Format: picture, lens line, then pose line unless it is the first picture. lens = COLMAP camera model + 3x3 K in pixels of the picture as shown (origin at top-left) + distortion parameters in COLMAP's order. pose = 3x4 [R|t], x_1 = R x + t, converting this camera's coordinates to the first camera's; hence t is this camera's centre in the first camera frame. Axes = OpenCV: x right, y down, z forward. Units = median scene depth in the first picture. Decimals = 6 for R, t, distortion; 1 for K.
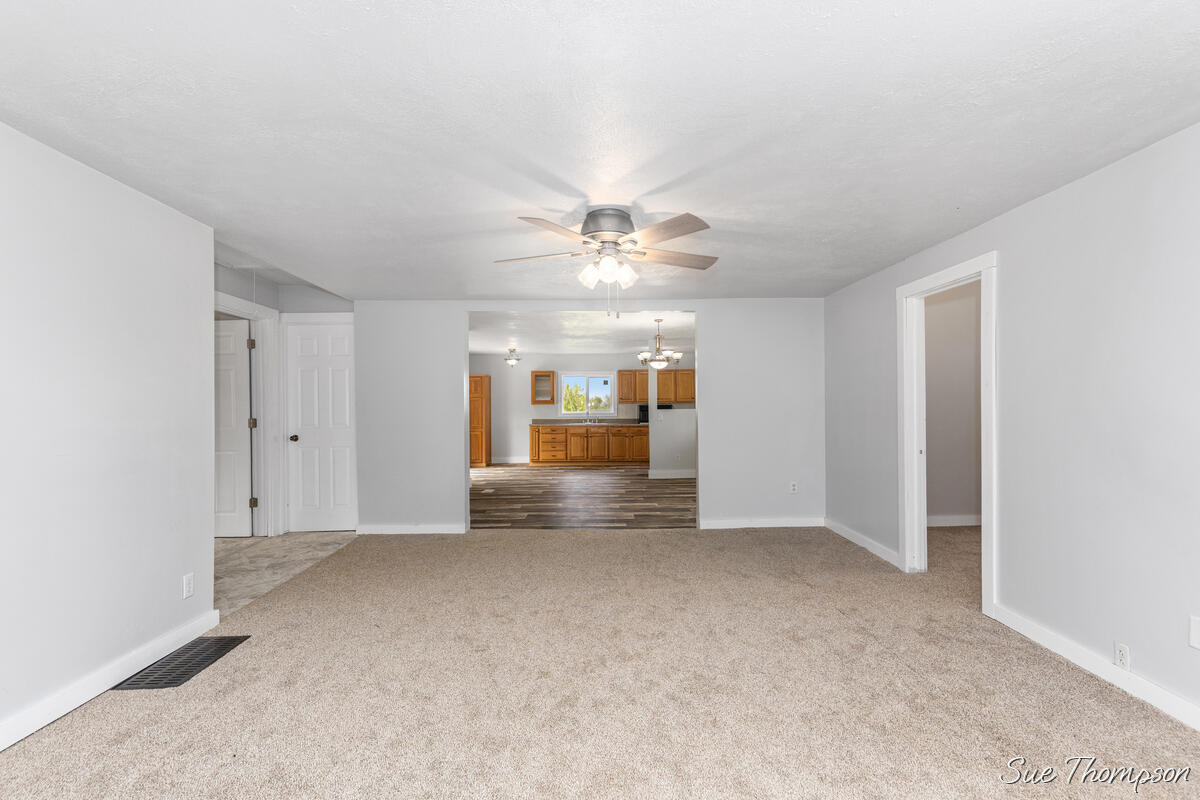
lens RADIAL K [[531.8, 0, 603.9], [0, 531.8, 402.5], [0, 0, 1]] dist [0.000788, 0.000020]
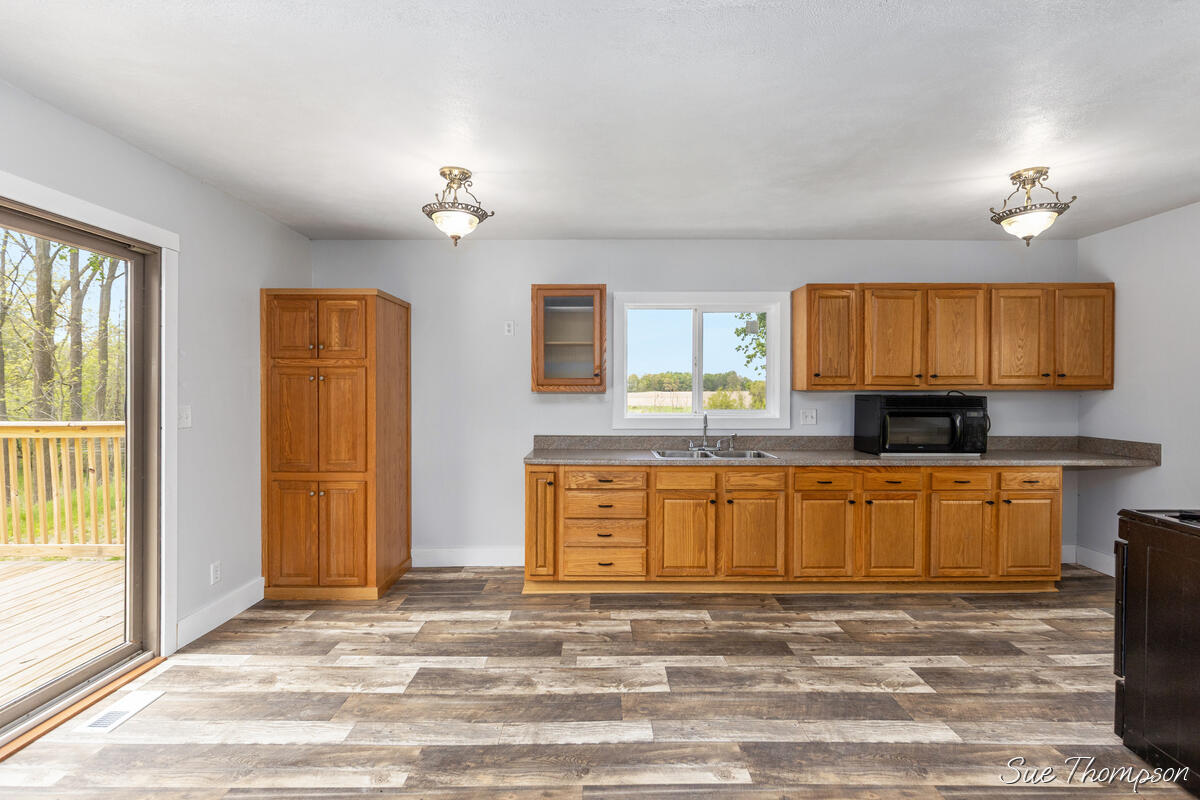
lens RADIAL K [[531.8, 0, 598.8], [0, 531.8, 396.7], [0, 0, 1]] dist [0.000788, 0.000020]
pose [[0.999710, 0.008532, -0.022509, -0.091421], [-0.008118, 0.999798, 0.018413, 0.001099], [0.022661, -0.018225, 0.999577, 0.698980]]
